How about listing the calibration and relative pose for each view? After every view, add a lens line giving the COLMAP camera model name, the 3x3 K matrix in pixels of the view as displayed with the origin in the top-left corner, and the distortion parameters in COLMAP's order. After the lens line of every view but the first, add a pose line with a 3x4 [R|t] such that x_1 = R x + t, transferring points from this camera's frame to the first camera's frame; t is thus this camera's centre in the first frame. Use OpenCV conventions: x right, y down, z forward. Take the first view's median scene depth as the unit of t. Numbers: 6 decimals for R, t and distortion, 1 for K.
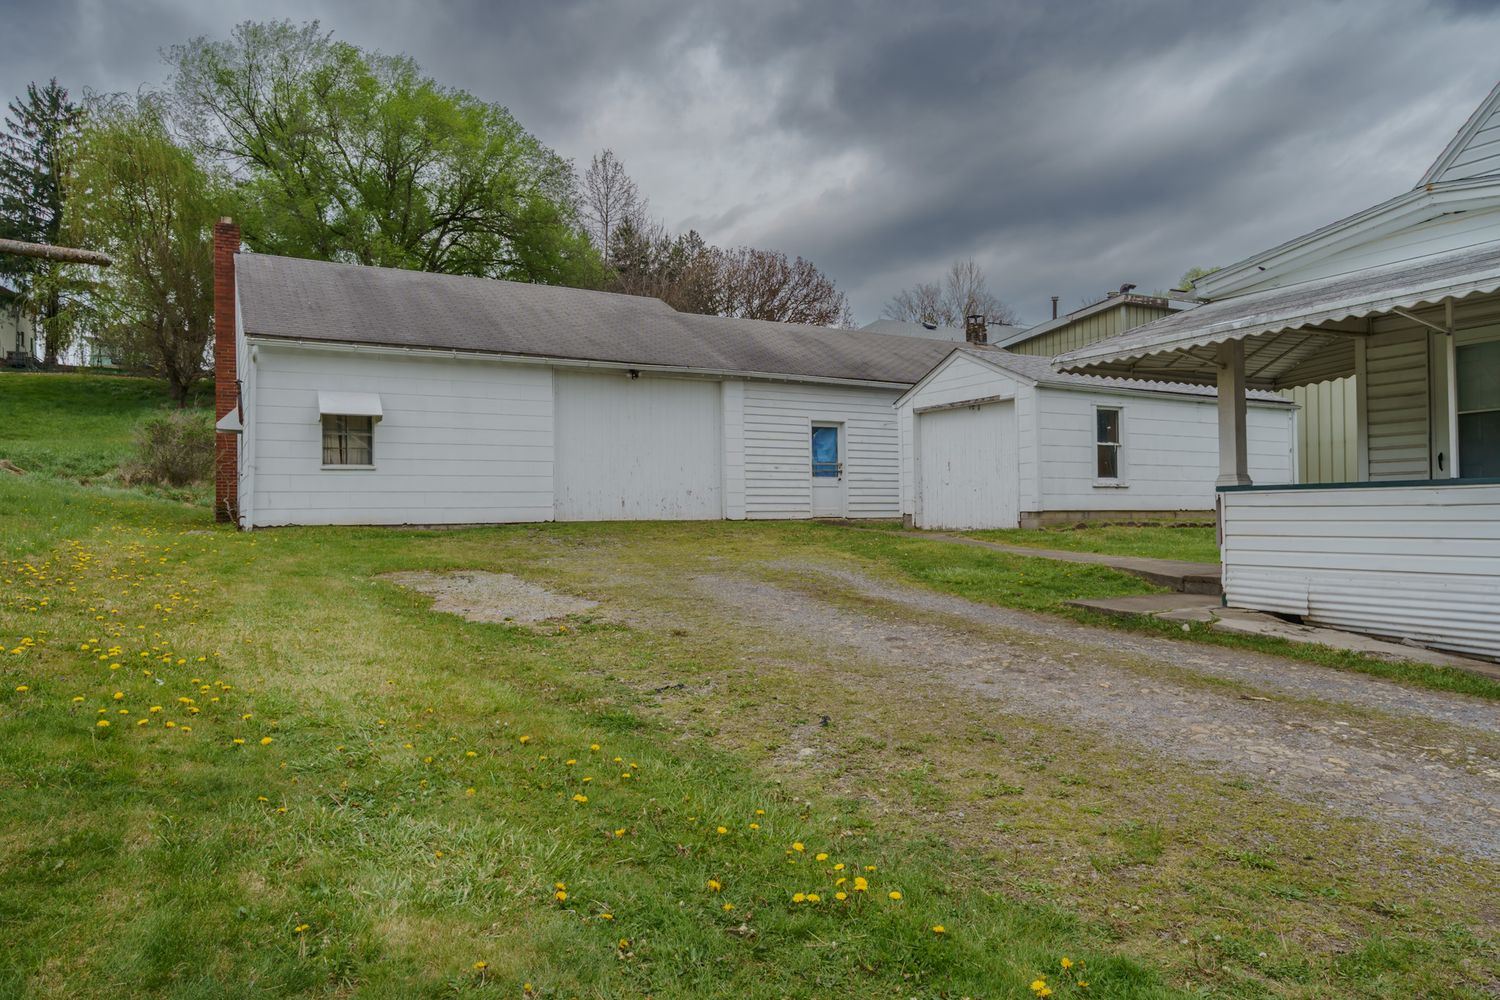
lens RADIAL K [[983.2, 0, 750.0], [0, 983.2, 500.0], [0, 0, 1]] dist [0.000219, -0.000174]
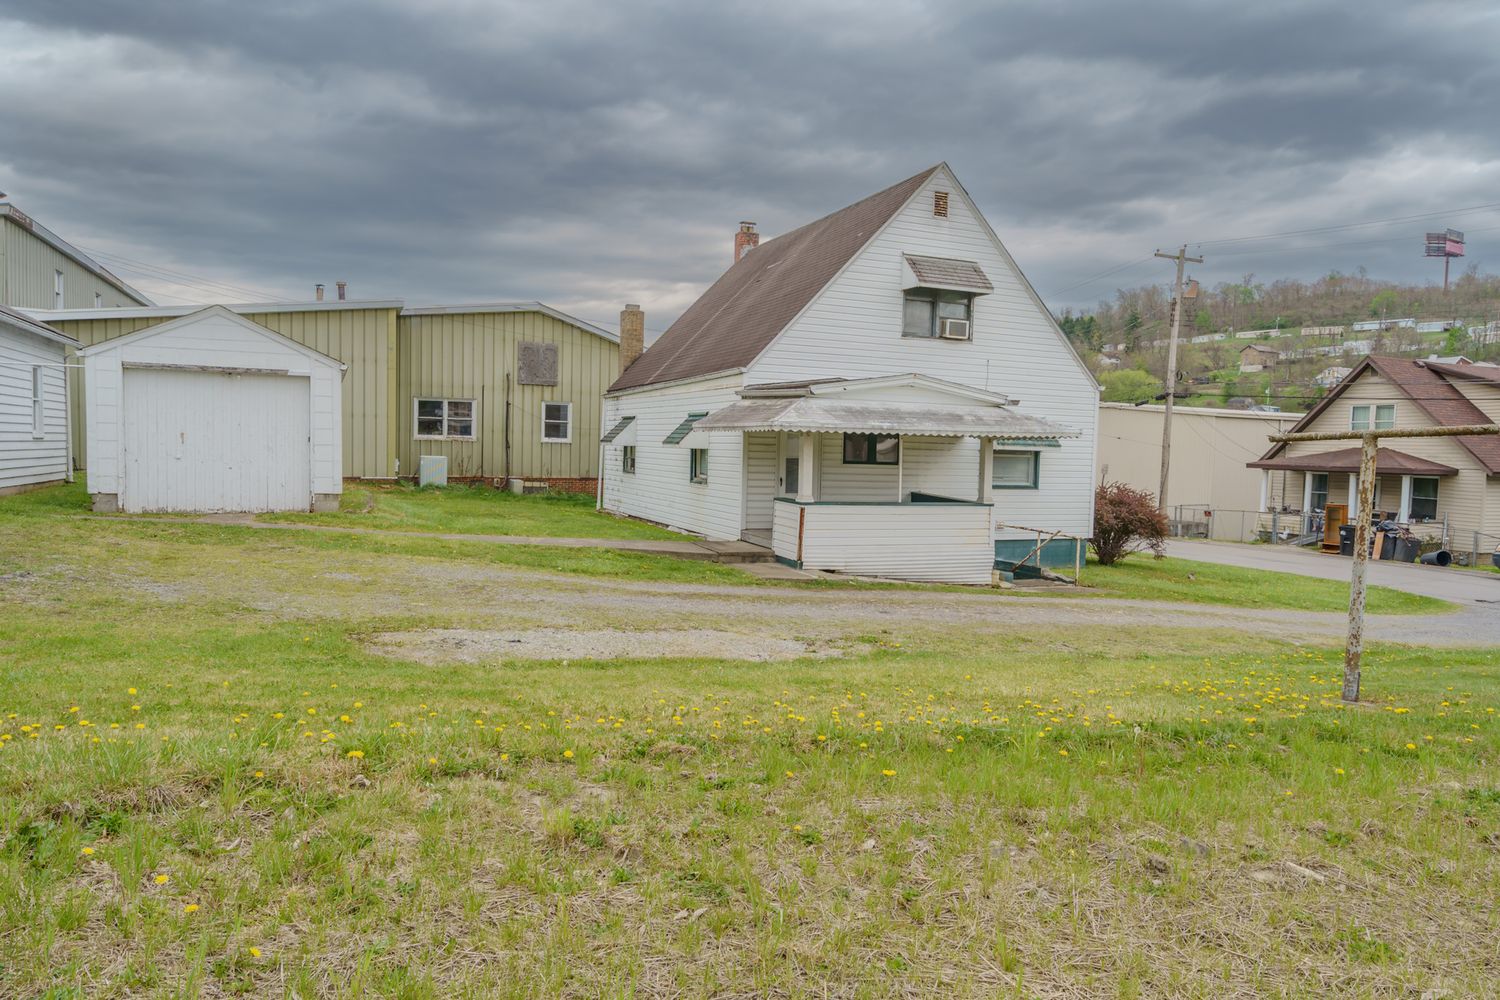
lens RADIAL K [[991.7, 0, 750.0], [0, 991.7, 500.0], [0, 0, 1]] dist [0.000066, -0.000633]
pose [[0.095975, -0.040888, 0.994544, -0.886026], [-0.048815, 0.997760, 0.045731, -0.064071], [-0.994186, -0.052937, 0.093764, 0.629538]]
